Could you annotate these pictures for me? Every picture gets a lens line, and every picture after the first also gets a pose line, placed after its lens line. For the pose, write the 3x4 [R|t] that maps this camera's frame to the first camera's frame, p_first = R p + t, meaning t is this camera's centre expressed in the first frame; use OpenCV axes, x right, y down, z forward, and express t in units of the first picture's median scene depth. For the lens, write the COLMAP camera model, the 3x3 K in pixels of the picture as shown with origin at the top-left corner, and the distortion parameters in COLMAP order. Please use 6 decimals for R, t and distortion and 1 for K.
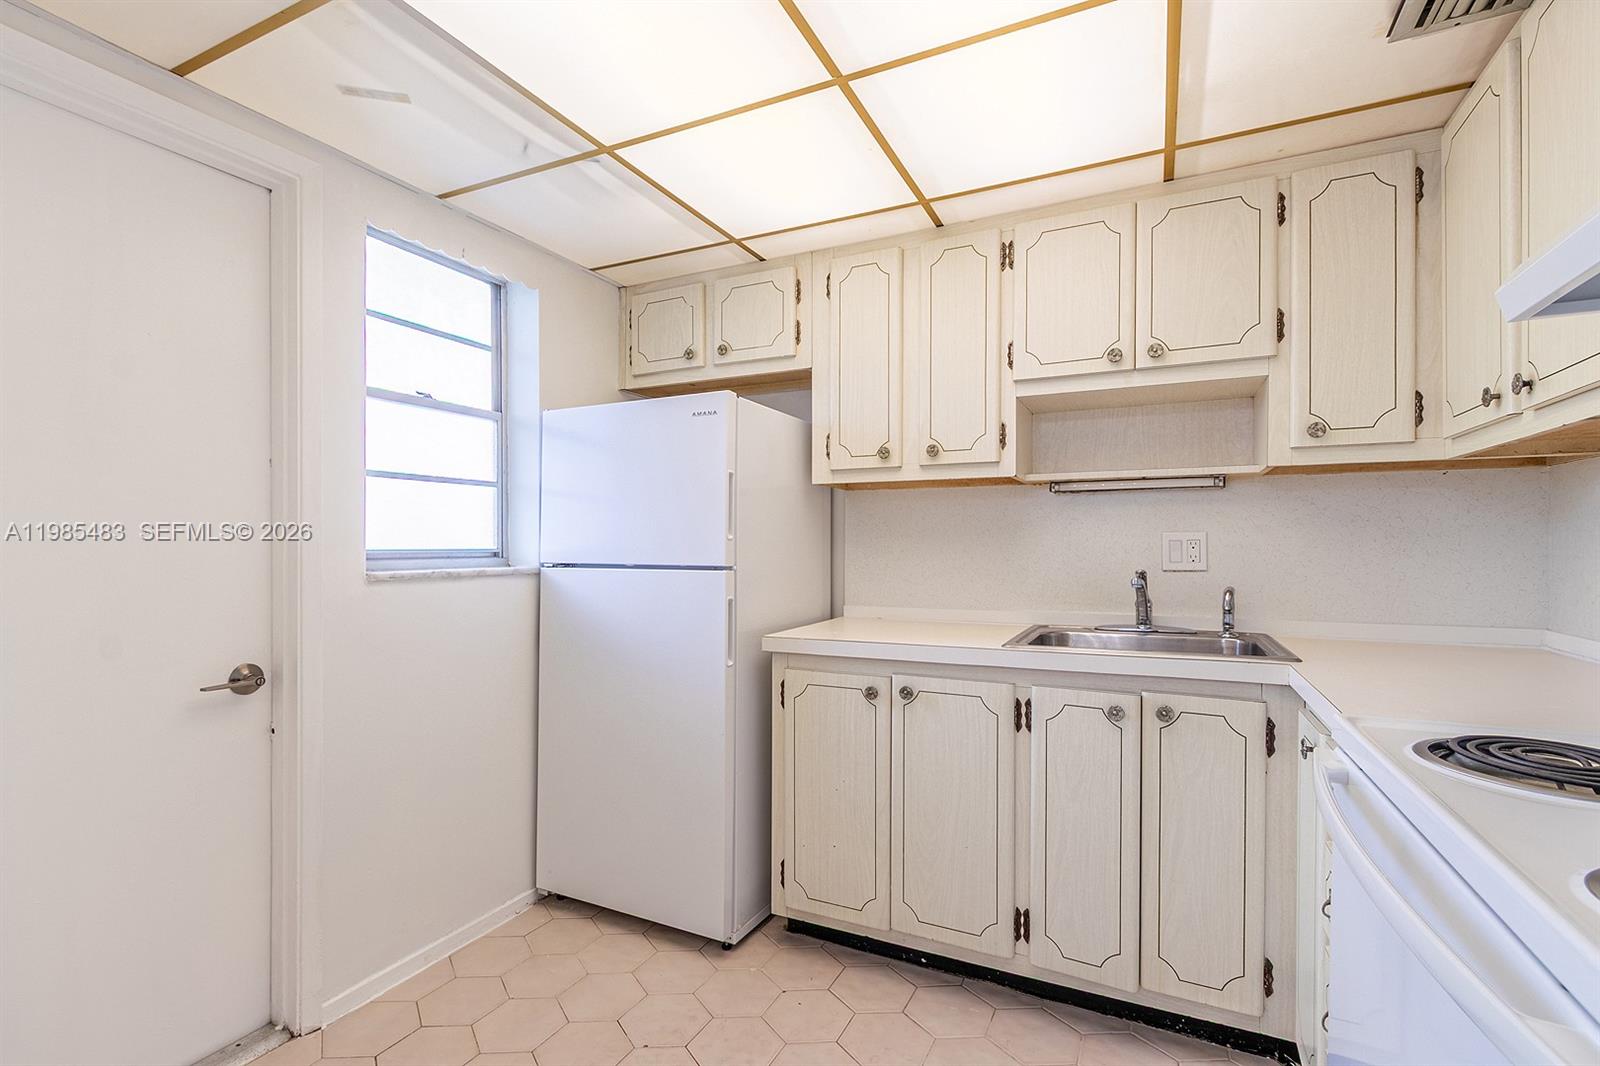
lens RADIAL K [[734.7, 0, 807.5], [0, 734.7, 544.2], [0, 0, 1]] dist [-0.000399, -0.000822]
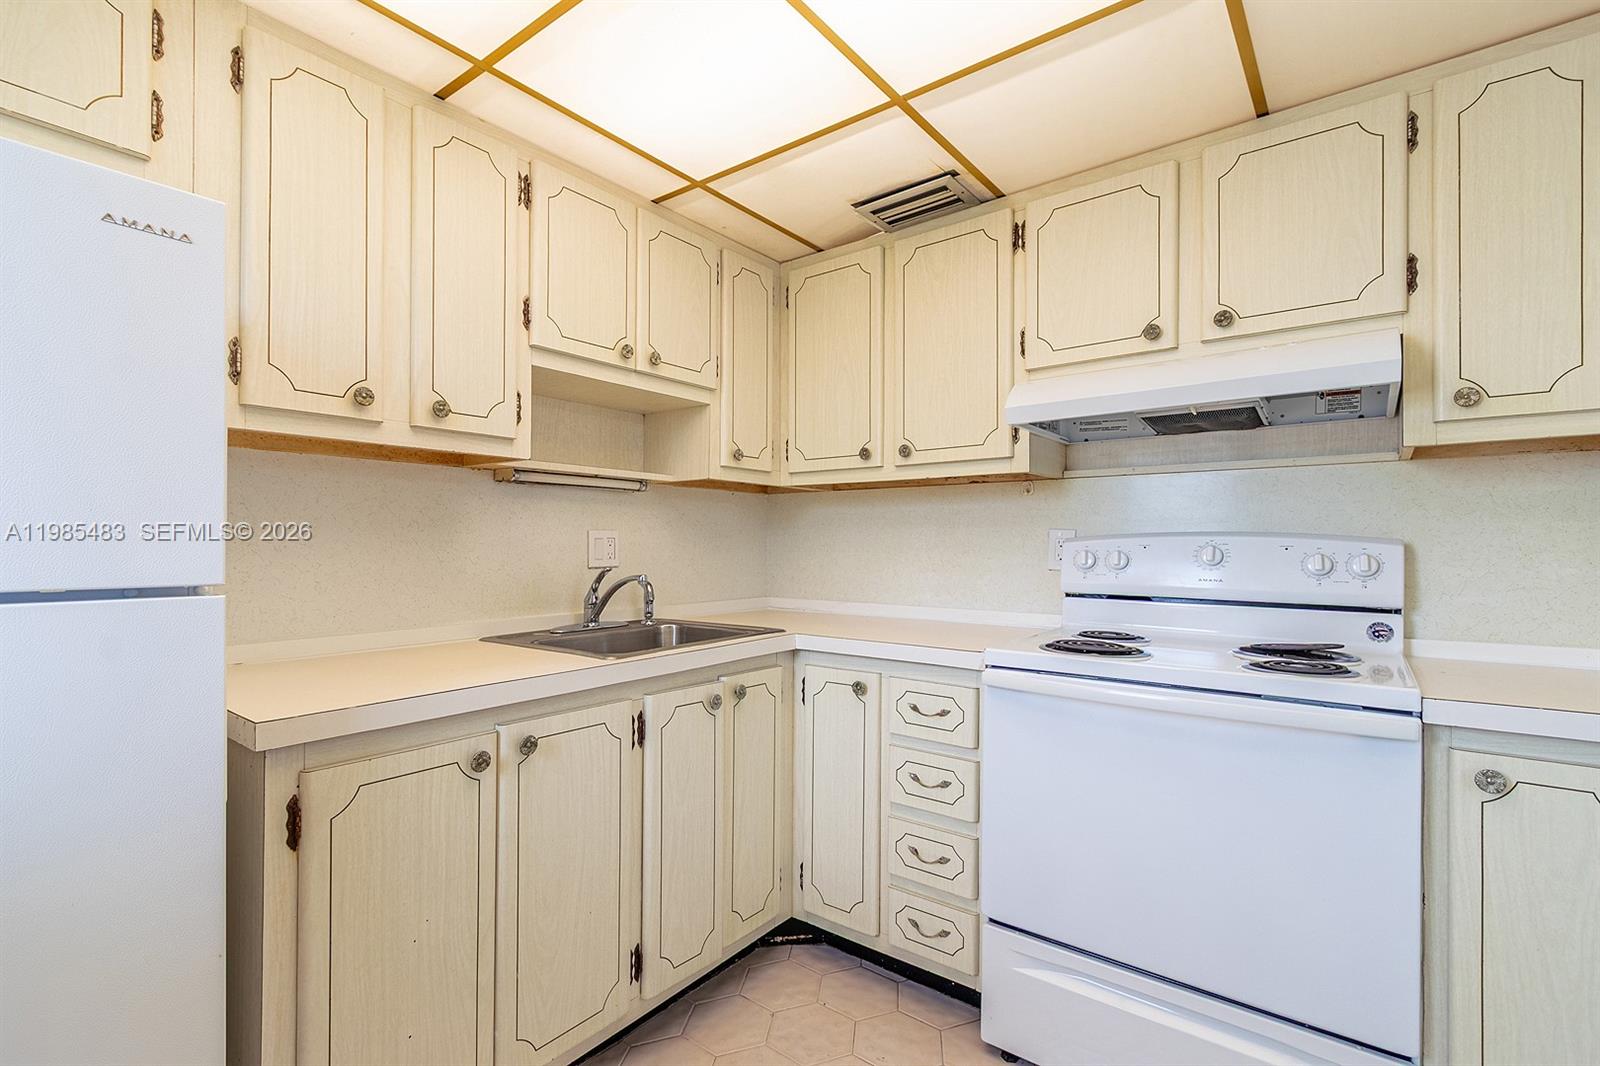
lens RADIAL K [[734.7, 0, 808.8], [0, 734.7, 538.4], [0, 0, 1]] dist [-0.000399, -0.000822]
pose [[0.192724, 0.008652, 0.981215, -0.507230], [-0.007281, 0.999946, -0.007387, 0.000576], [-0.981226, -0.005721, 0.192776, 0.566576]]
